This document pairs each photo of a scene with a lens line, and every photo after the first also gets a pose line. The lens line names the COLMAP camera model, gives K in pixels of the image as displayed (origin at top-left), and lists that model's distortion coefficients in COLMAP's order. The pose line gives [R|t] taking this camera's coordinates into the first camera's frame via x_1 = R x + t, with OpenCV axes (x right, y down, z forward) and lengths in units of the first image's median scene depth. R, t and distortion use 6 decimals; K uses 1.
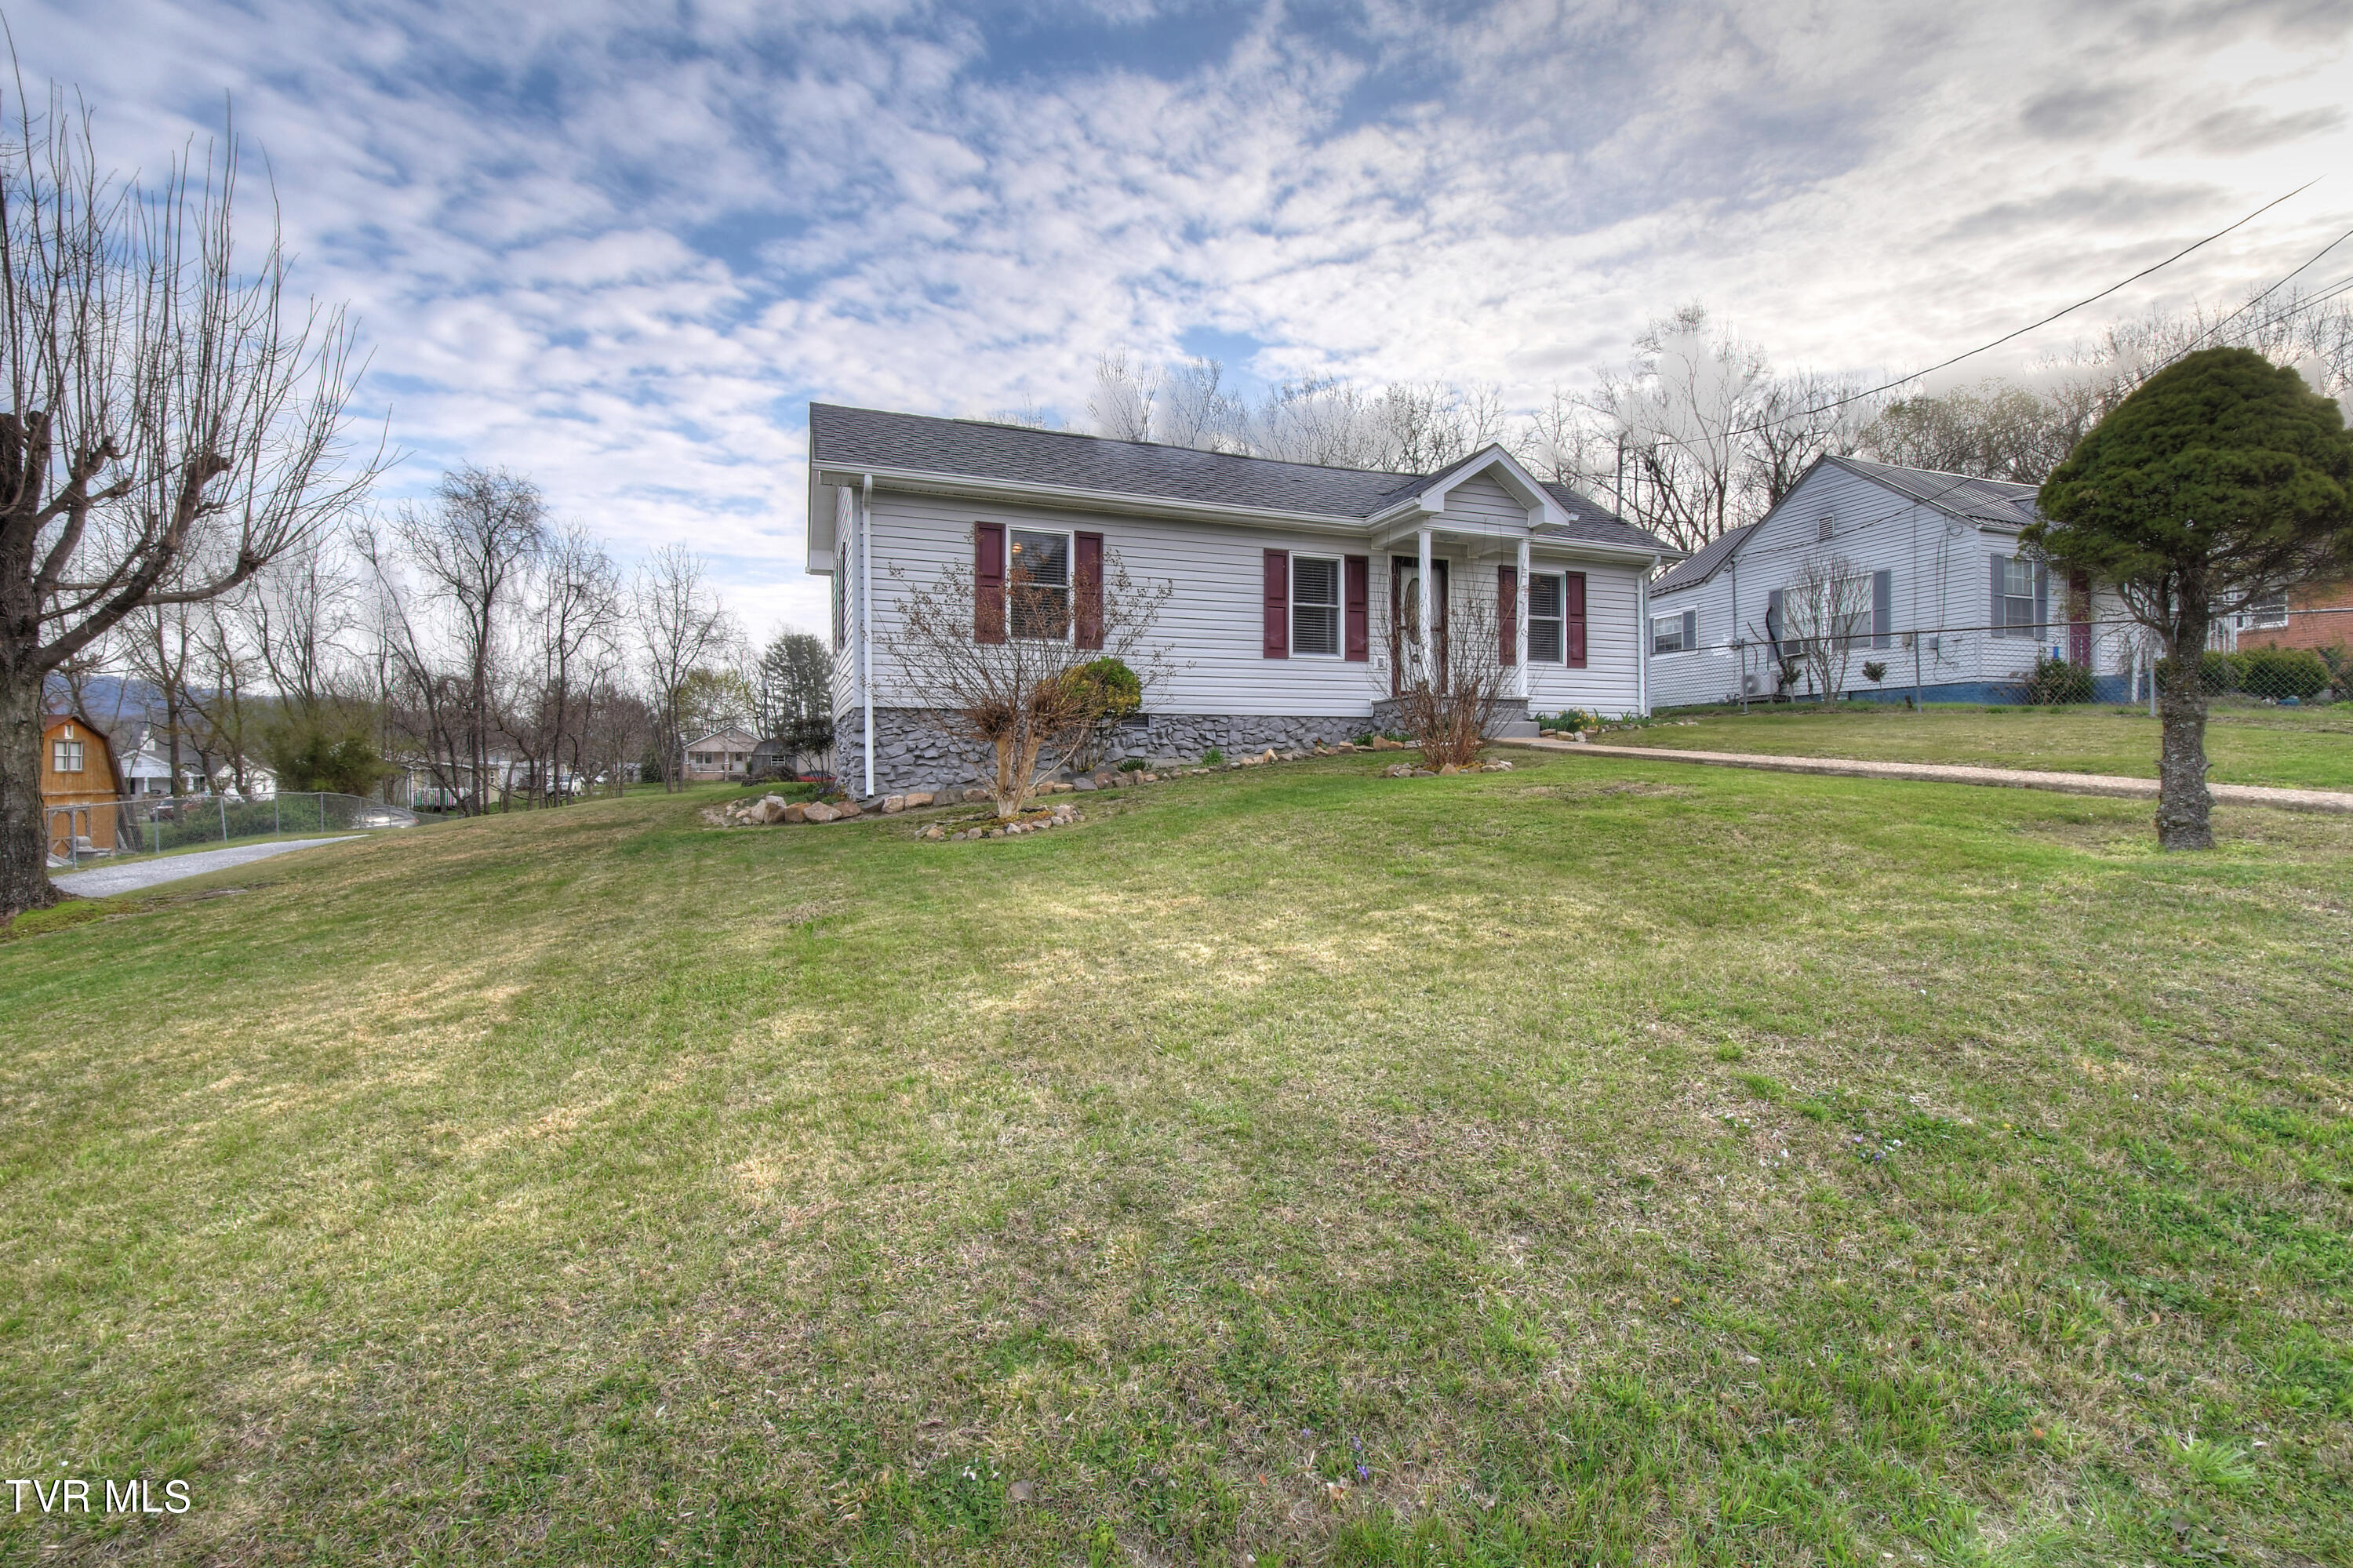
lens RADIAL K [[1153.6, 0, 1102.9], [0, 1153.6, 776.1], [0, 0, 1]] dist [0.004790, 0.000330]
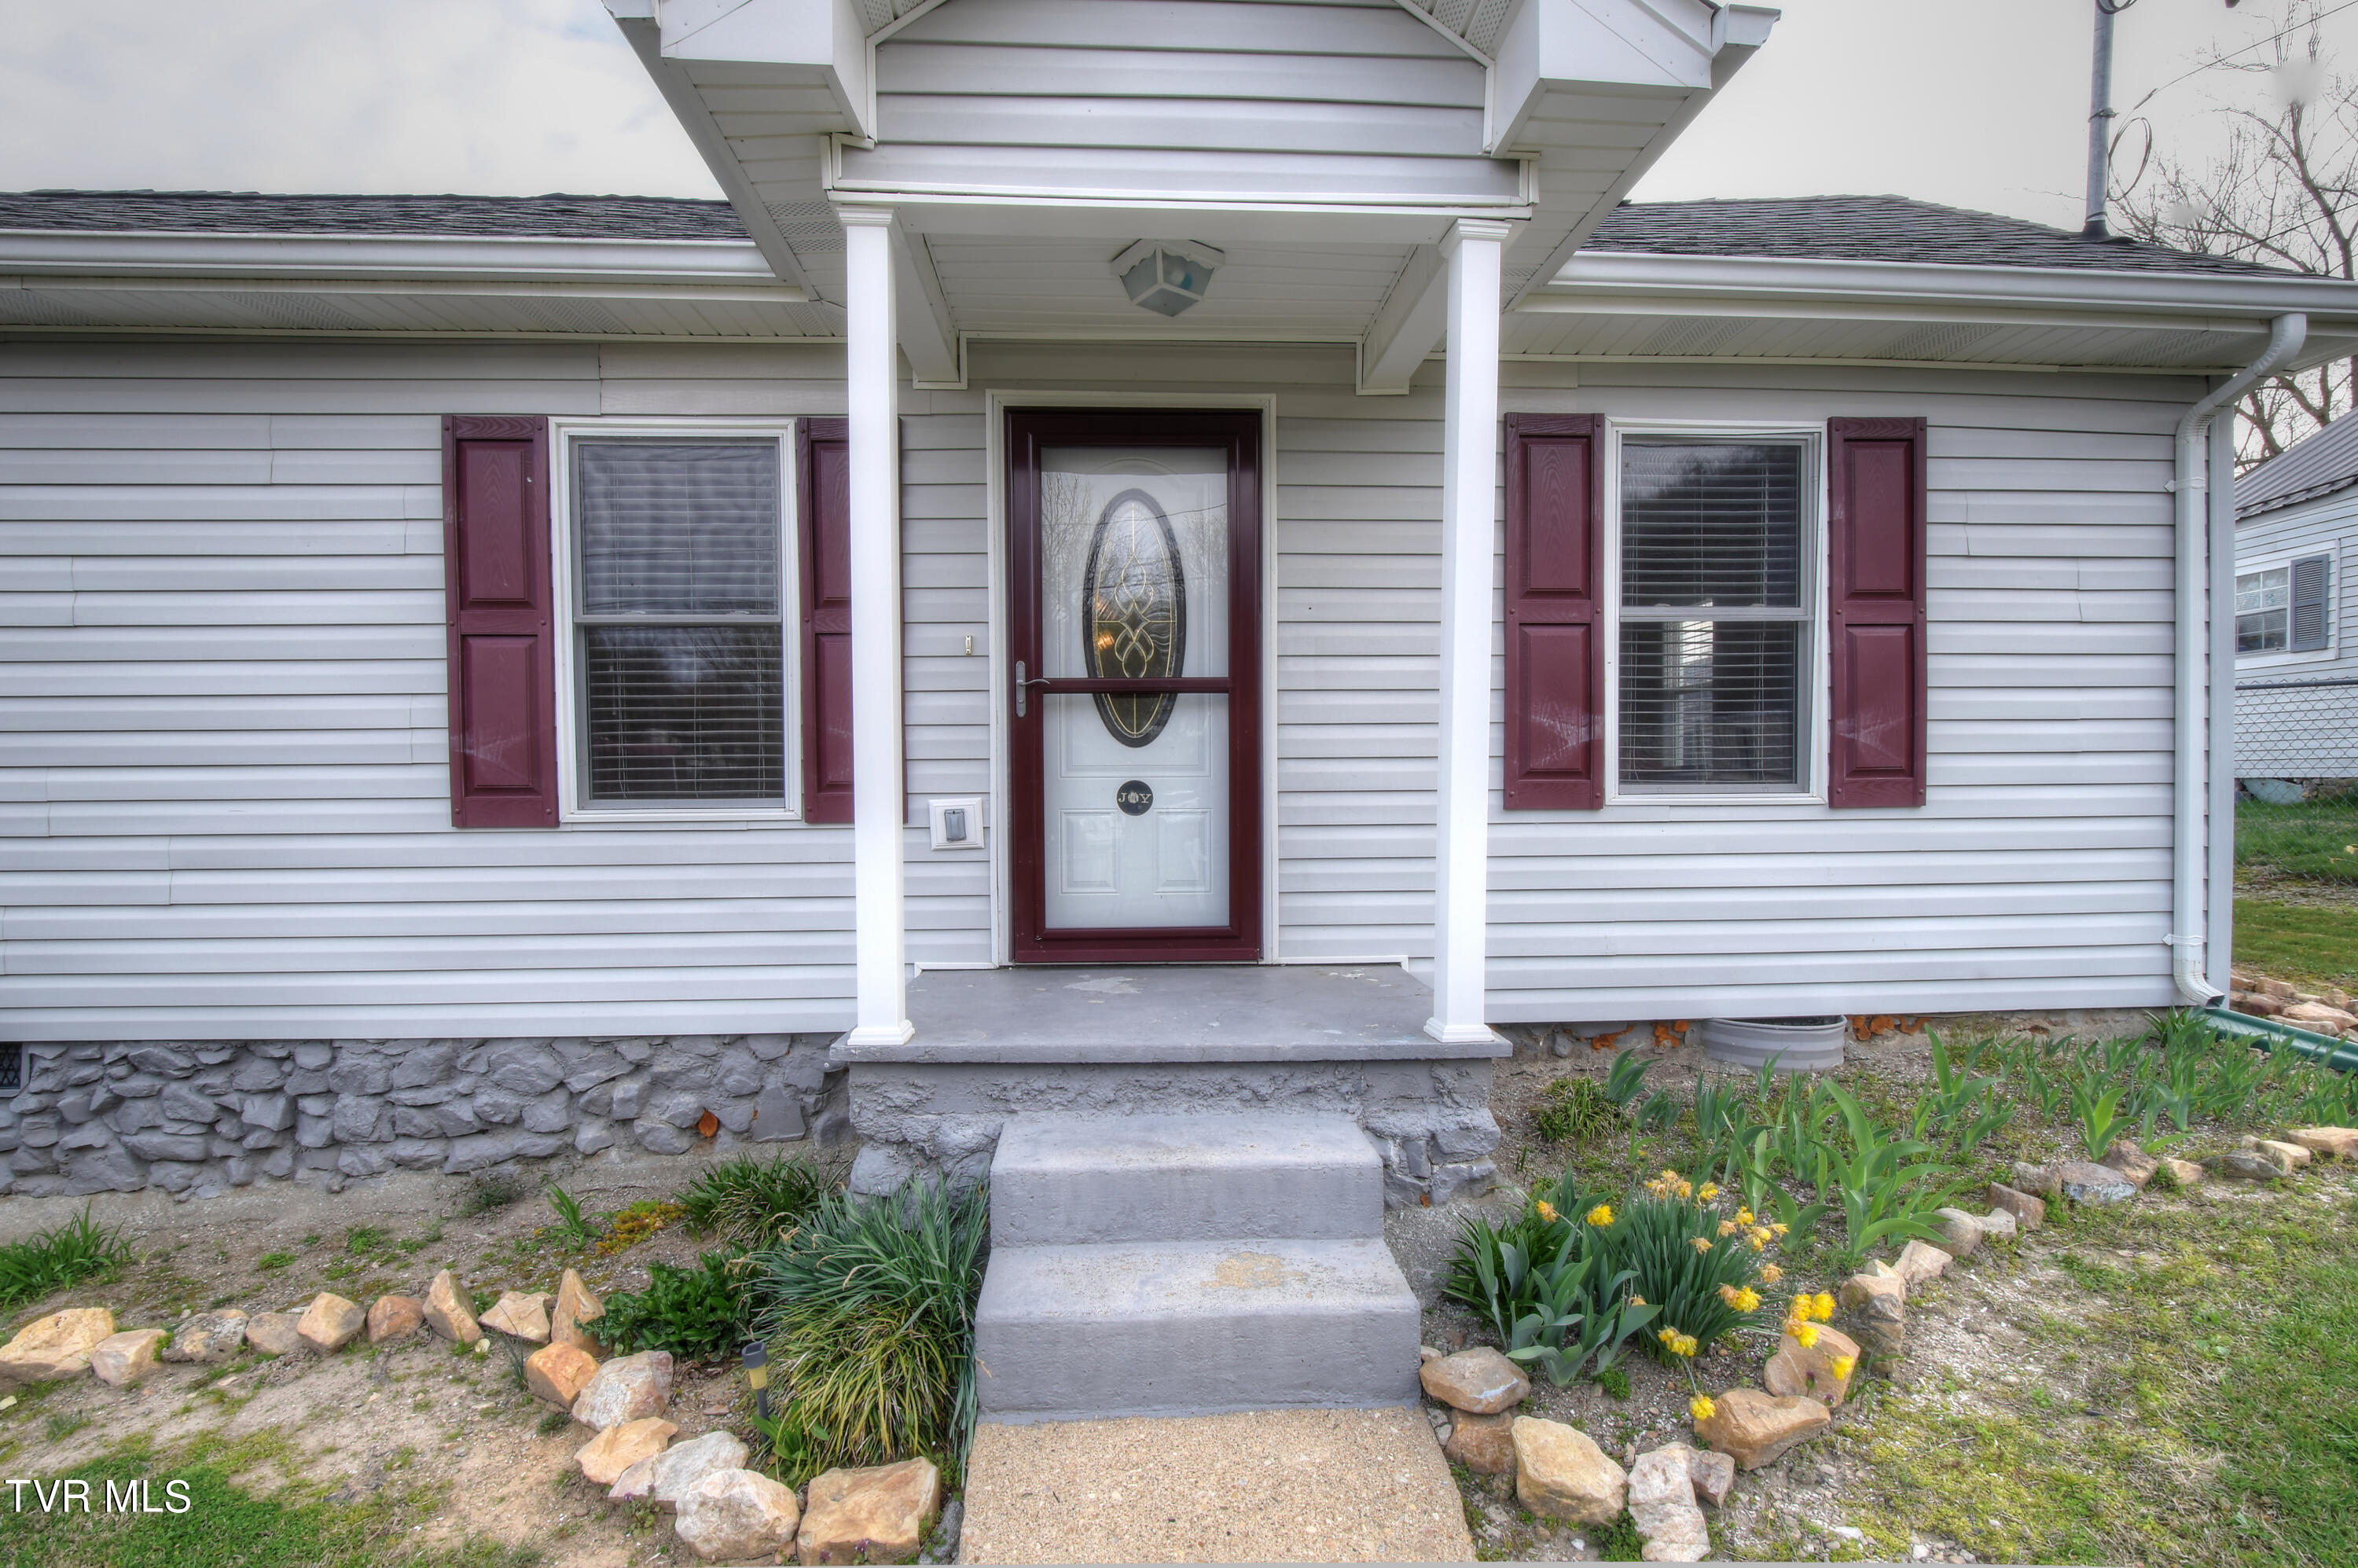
lens RADIAL K [[1046.0, 0, 1179.0], [0, 1046.0, 784.0], [0, 0, 1]] dist [0.001962, -0.007970]
pose [[0.949544, 0.000935, -0.313633, 0.372358], [0.007258, 0.999662, 0.024955, -0.116015], [0.313551, -0.025972, 0.949216, 0.813110]]
